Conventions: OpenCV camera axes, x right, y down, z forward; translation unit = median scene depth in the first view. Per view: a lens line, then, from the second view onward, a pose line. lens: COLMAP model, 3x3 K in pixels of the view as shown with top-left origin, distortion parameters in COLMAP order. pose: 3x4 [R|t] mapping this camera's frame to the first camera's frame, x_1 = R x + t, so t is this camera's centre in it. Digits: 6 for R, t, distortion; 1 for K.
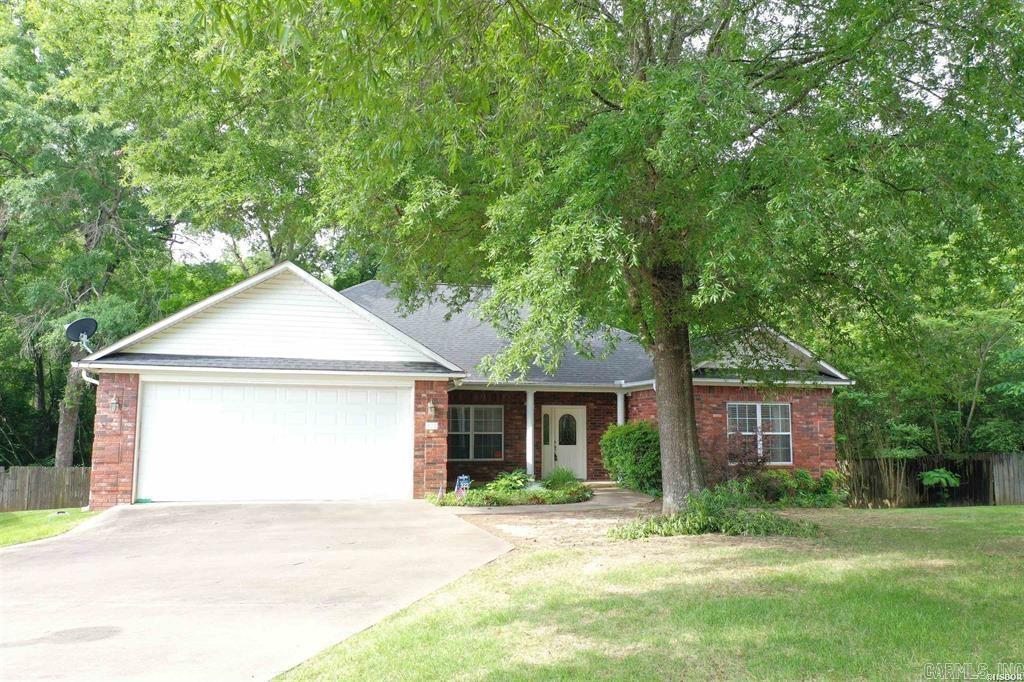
lens RADIAL K [[791.5, 0, 512.8], [0, 791.5, 342.1], [0, 0, 1]] dist [-0.014141, 0.005619]
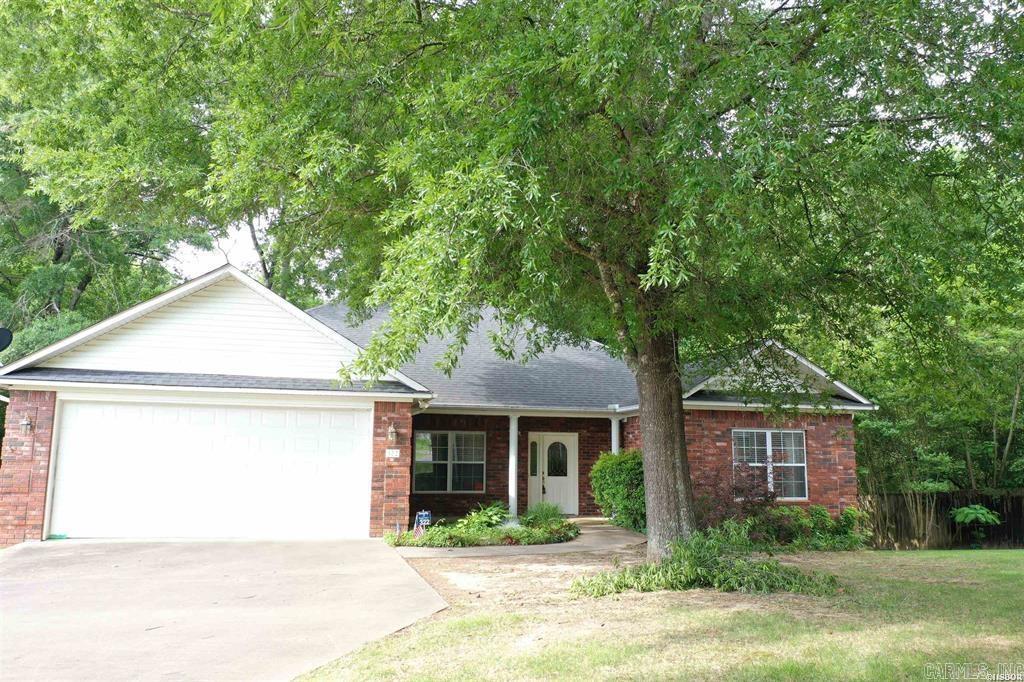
lens RADIAL K [[791.5, 0, 512.3], [0, 791.5, 339.3], [0, 0, 1]] dist [-0.014141, 0.005619]
pose [[0.999733, 0.003158, -0.022884, 0.050821], [-0.004109, 0.999126, -0.041609, 0.015497], [0.022733, 0.041692, 0.998872, 0.121011]]
